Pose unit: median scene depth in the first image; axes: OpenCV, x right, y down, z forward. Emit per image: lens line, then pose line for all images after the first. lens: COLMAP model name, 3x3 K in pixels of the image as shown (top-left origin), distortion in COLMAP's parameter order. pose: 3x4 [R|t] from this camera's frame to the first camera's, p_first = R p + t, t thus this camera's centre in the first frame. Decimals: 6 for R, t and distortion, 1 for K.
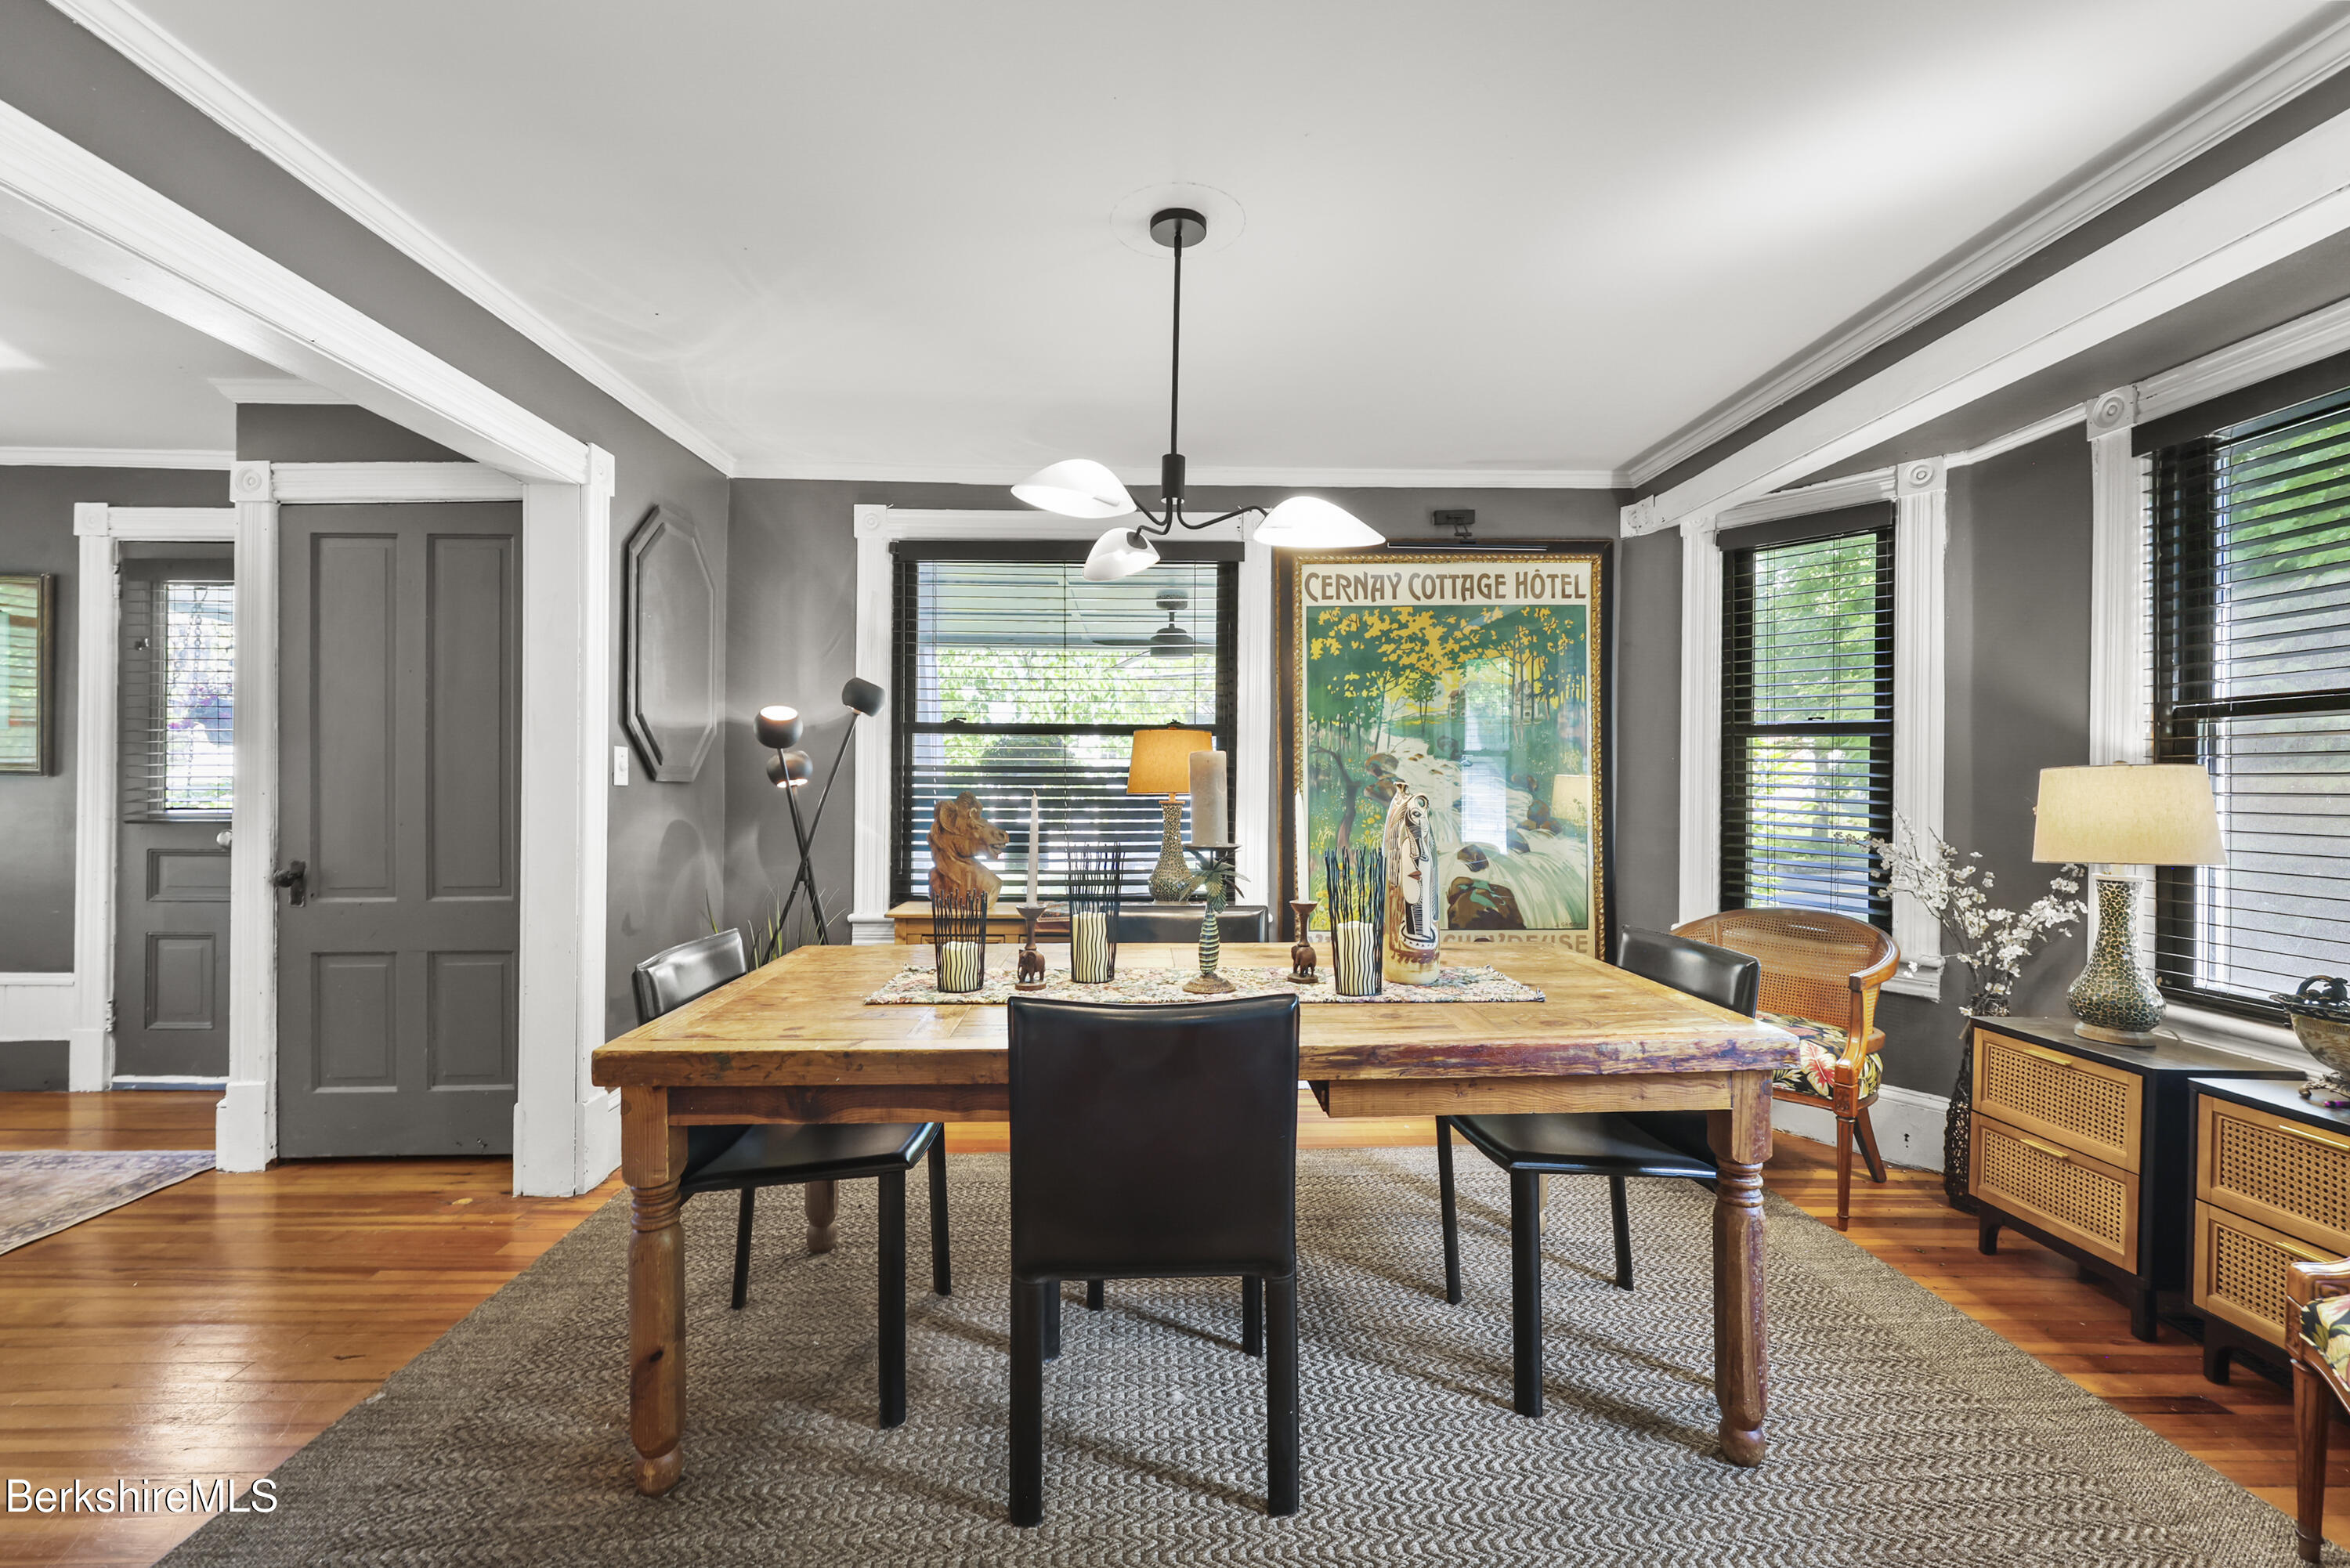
lens RADIAL K [[956.5, 0, 1194.7], [0, 956.5, 777.0], [0, 0, 1]] dist [0.000116, 0.000189]
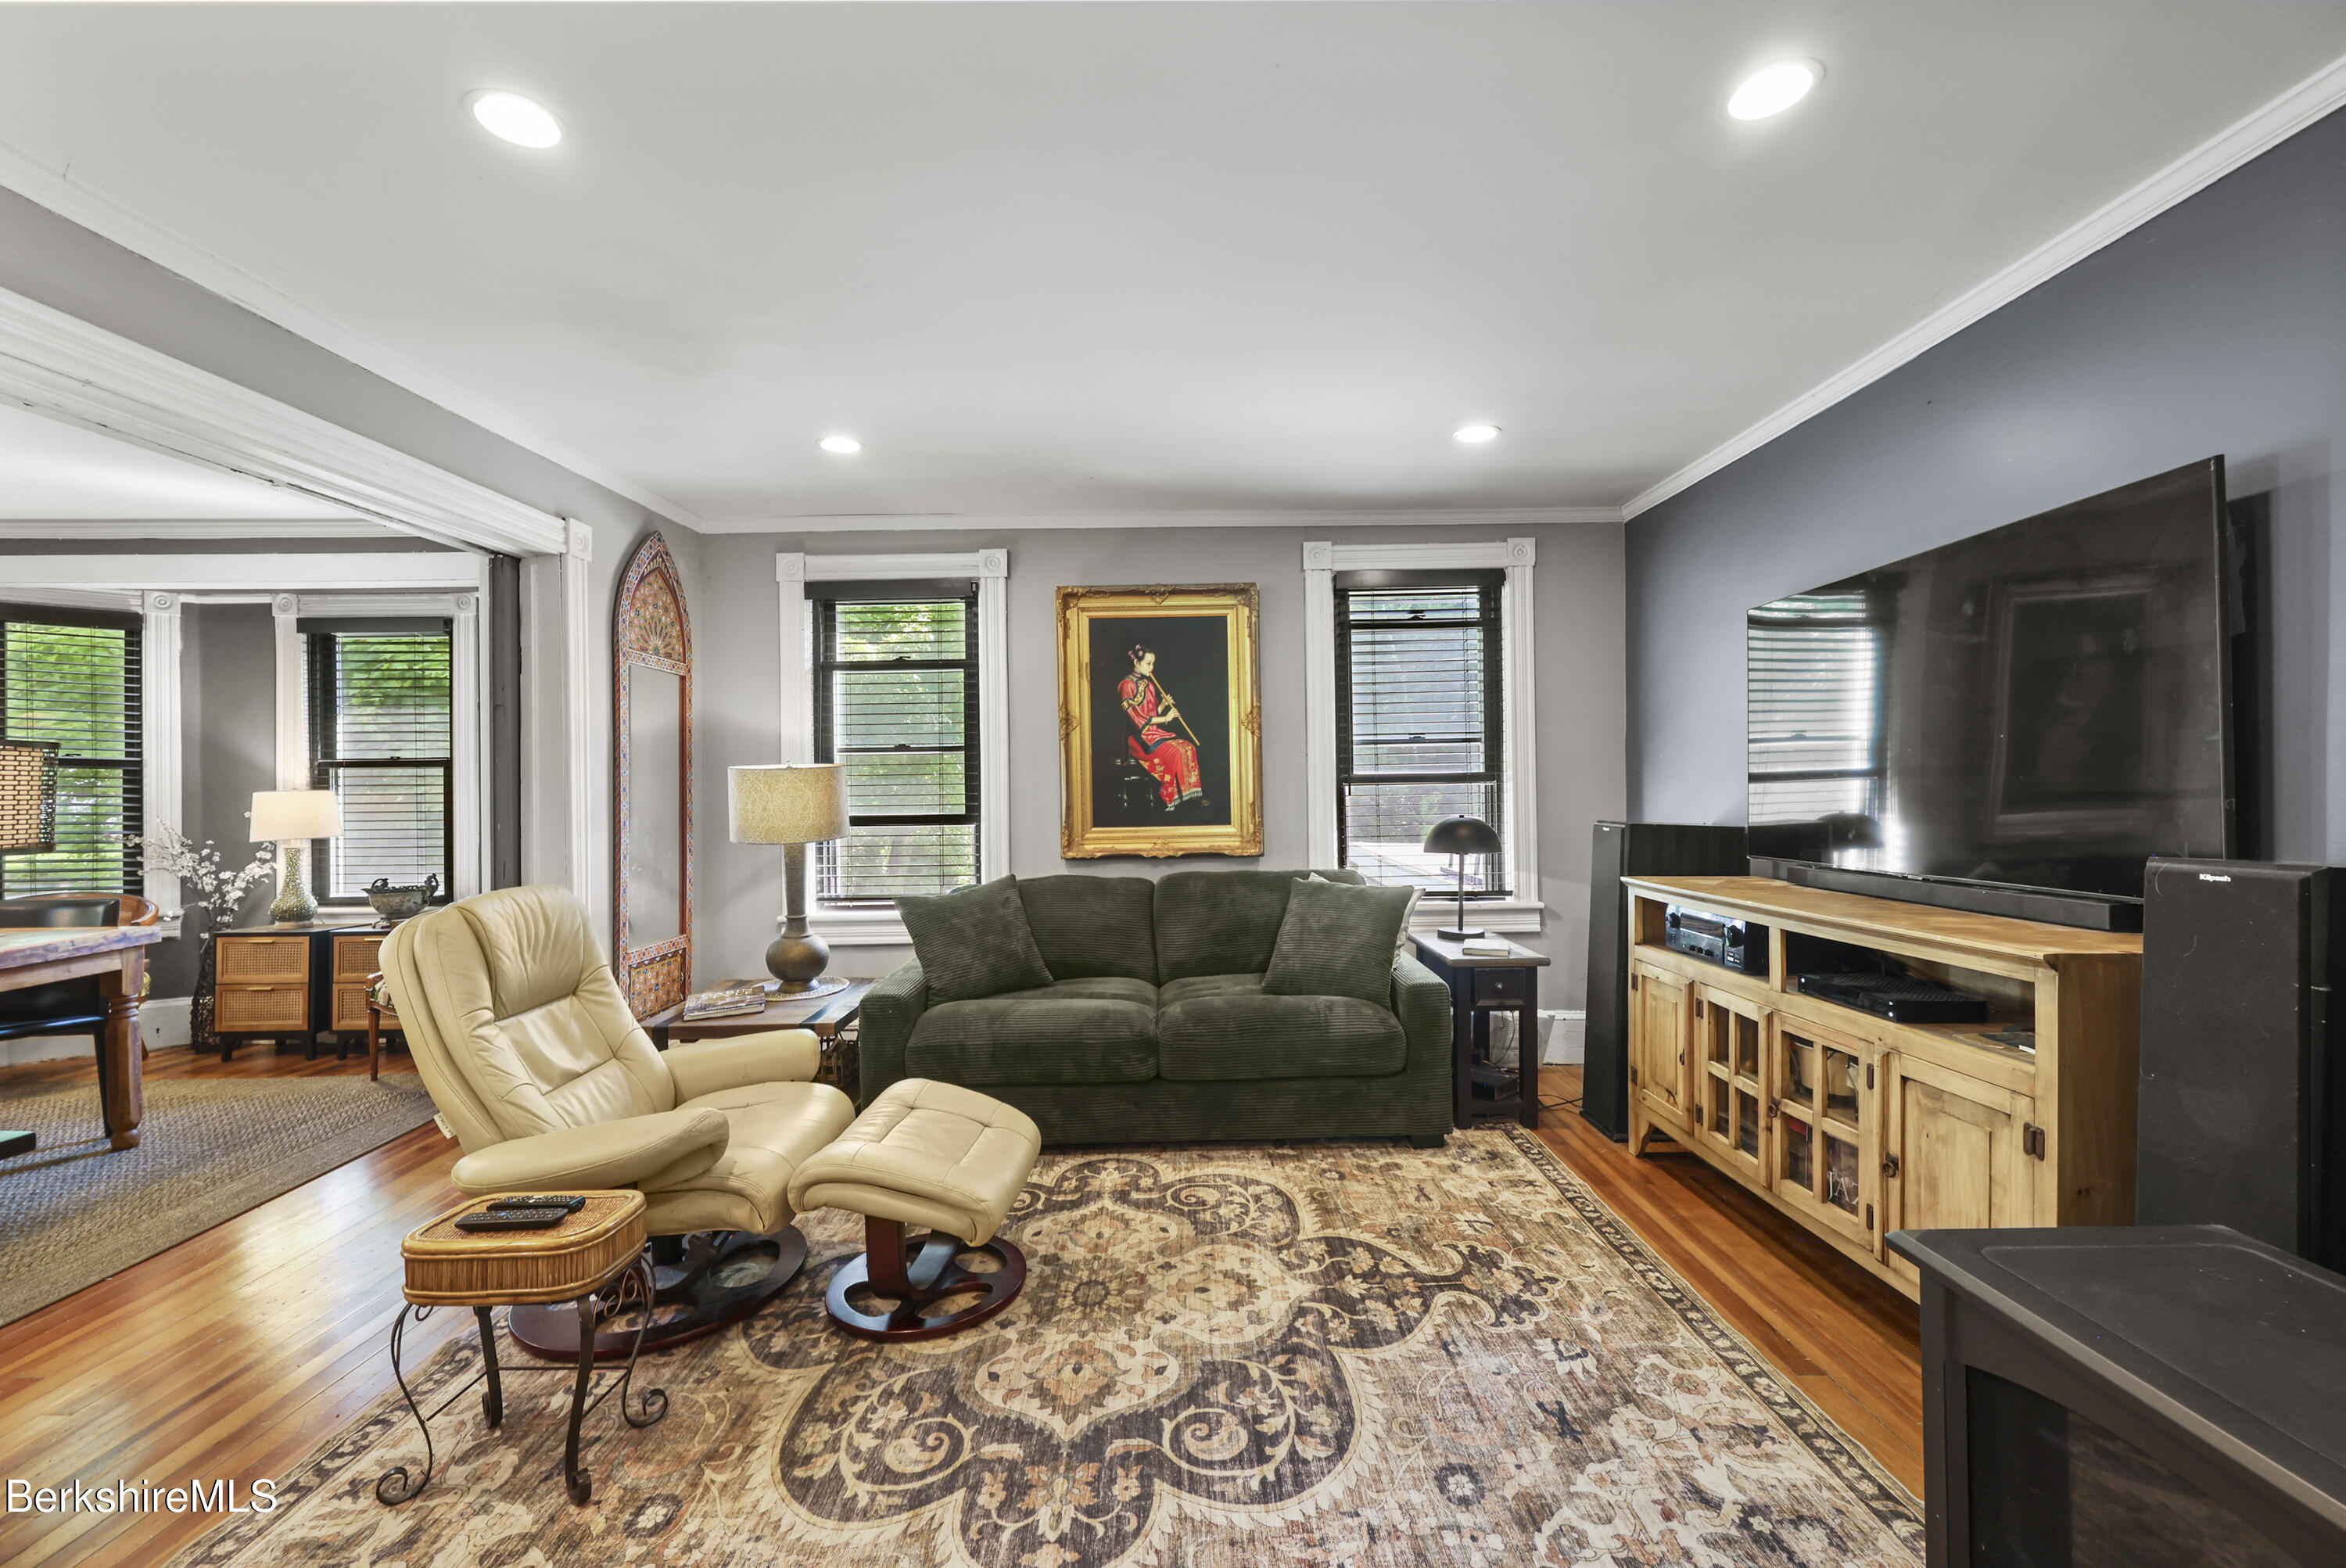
lens RADIAL K [[955.0, 0, 1175.5], [0, 955.0, 789.5], [0, 0, 1]] dist [0.000116, 0.000189]
pose [[0.028184, -0.009693, 0.999556, -0.874122], [0.004562, 0.999944, 0.009569, -0.021855], [-0.999592, 0.004291, 0.028227, -0.802726]]
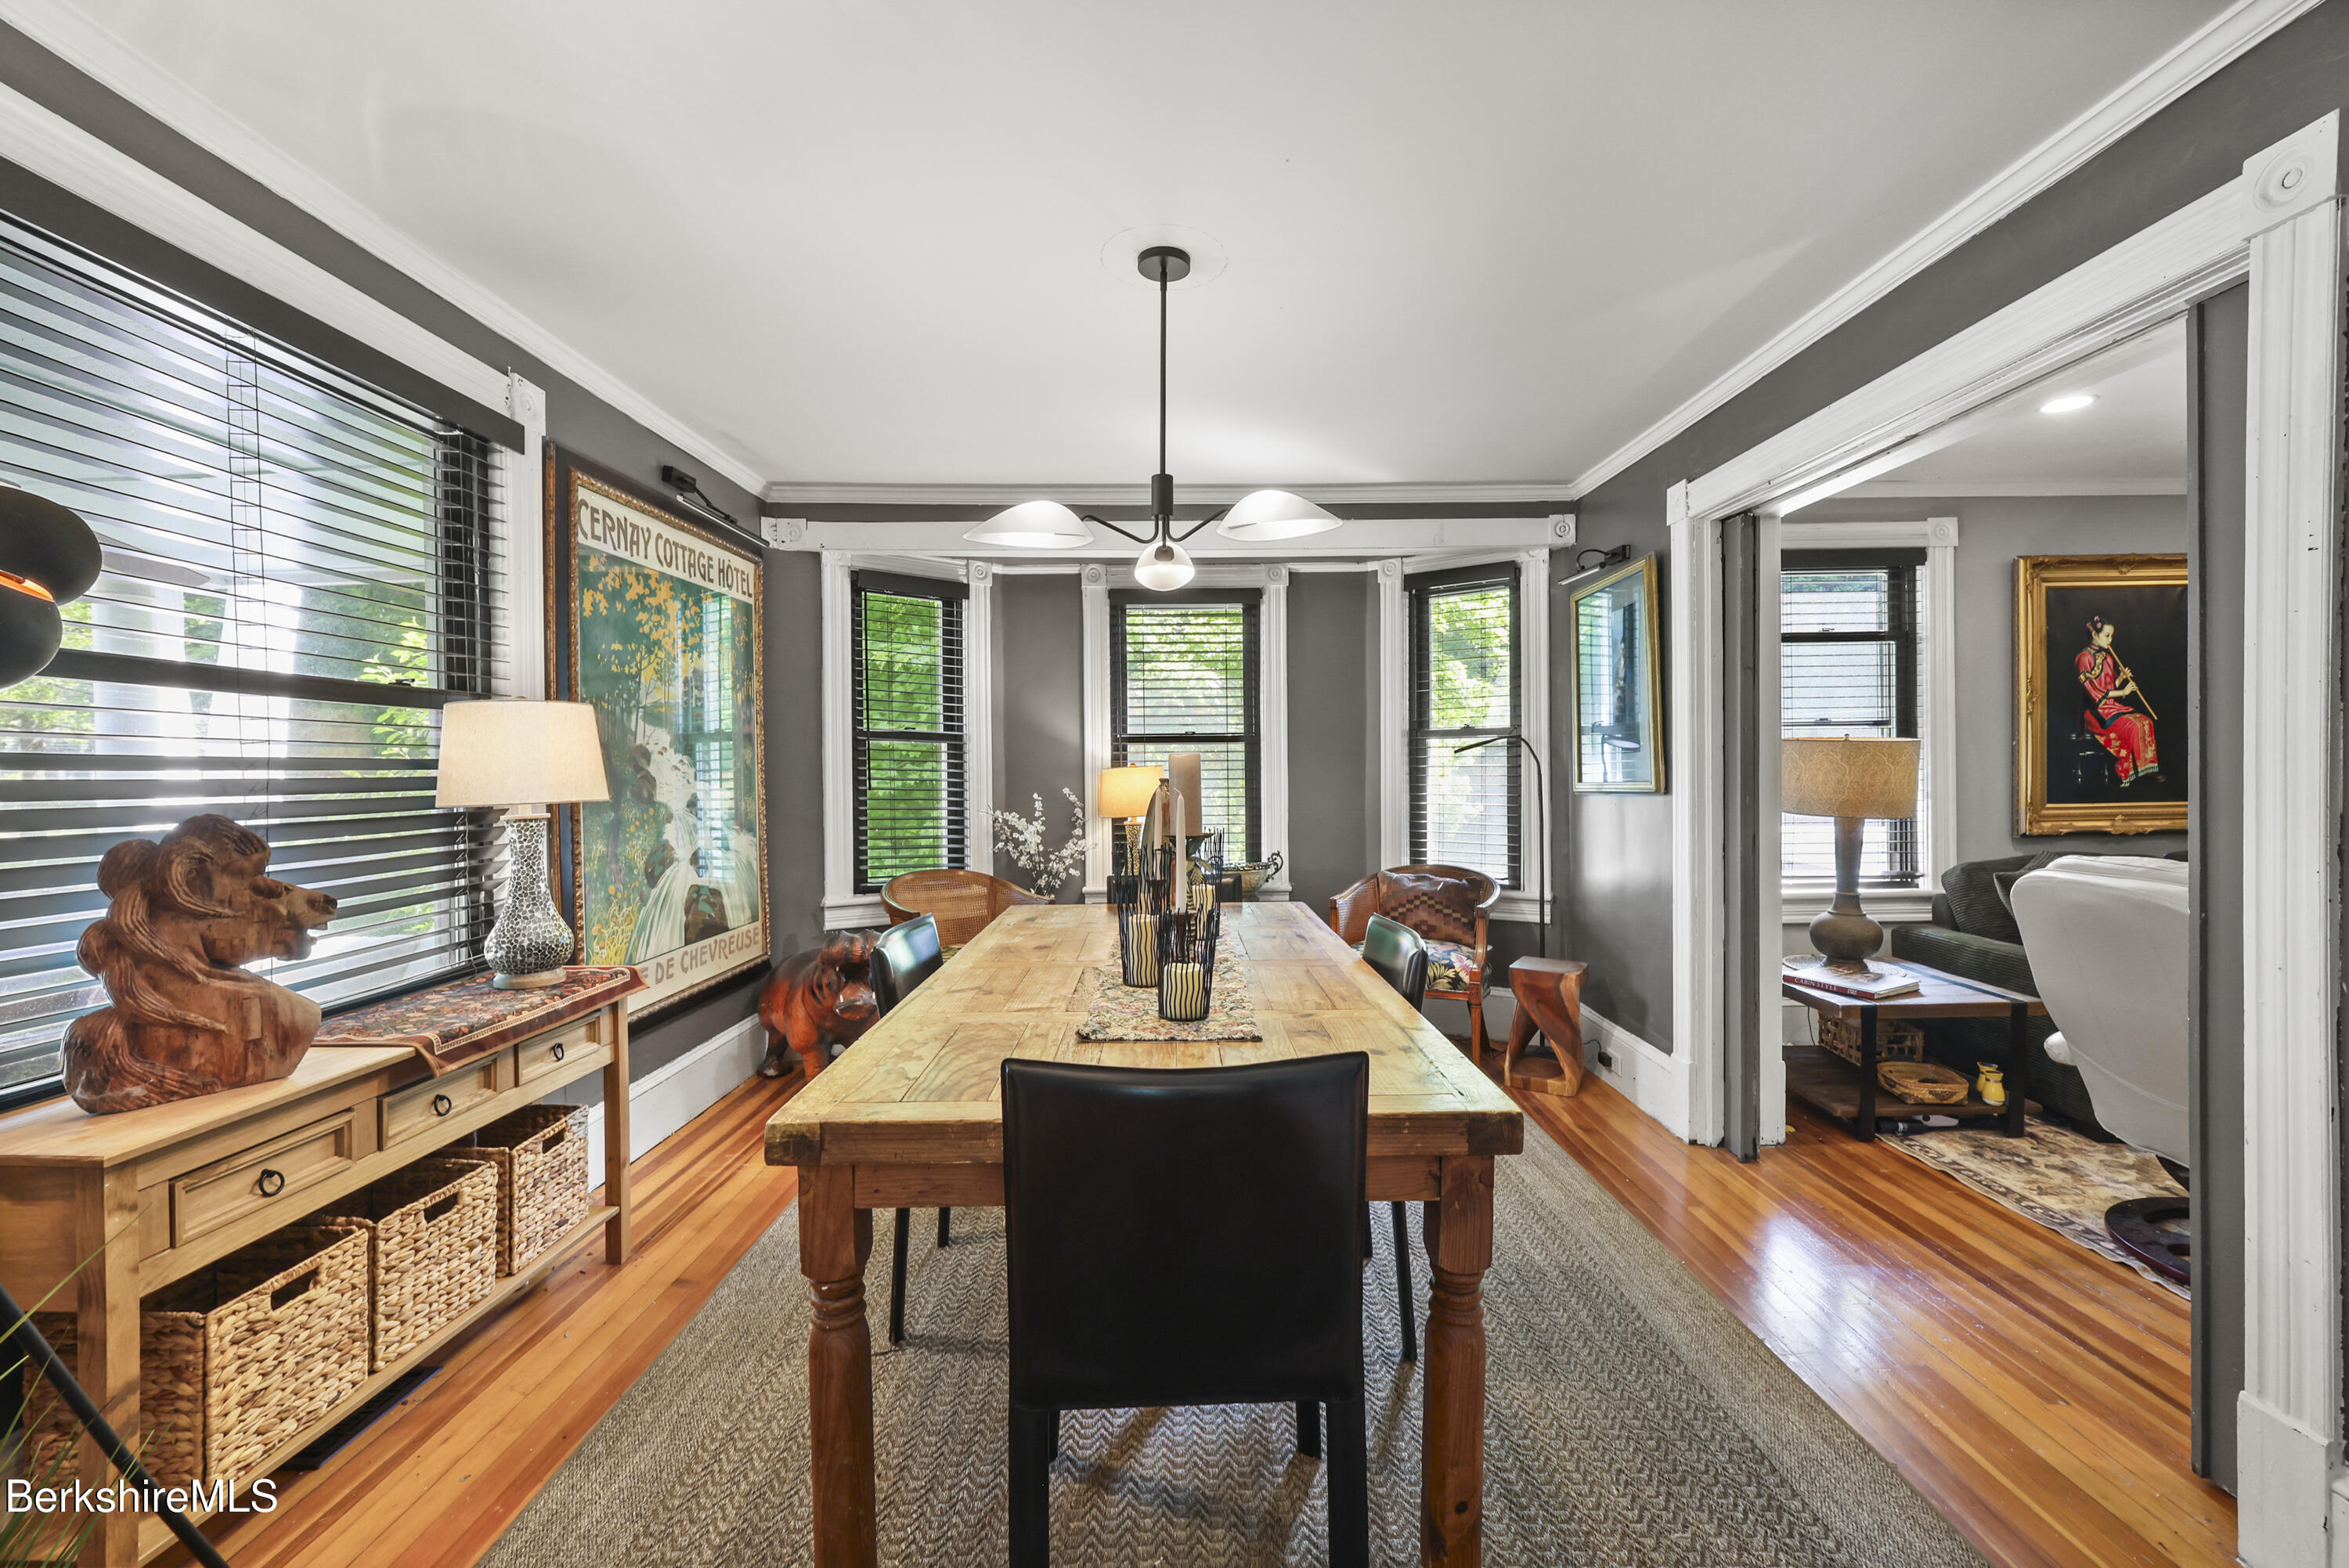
lens RADIAL K [[956.0, 0, 1199.6], [0, 956.0, 787.9], [0, 0, 1]] dist [0.000116, 0.000189]
pose [[0.025832, -0.019940, 0.999467, -0.874631], [0.002689, 0.999799, 0.019877, -0.004370], [-0.999663, 0.002174, 0.025880, 0.721640]]
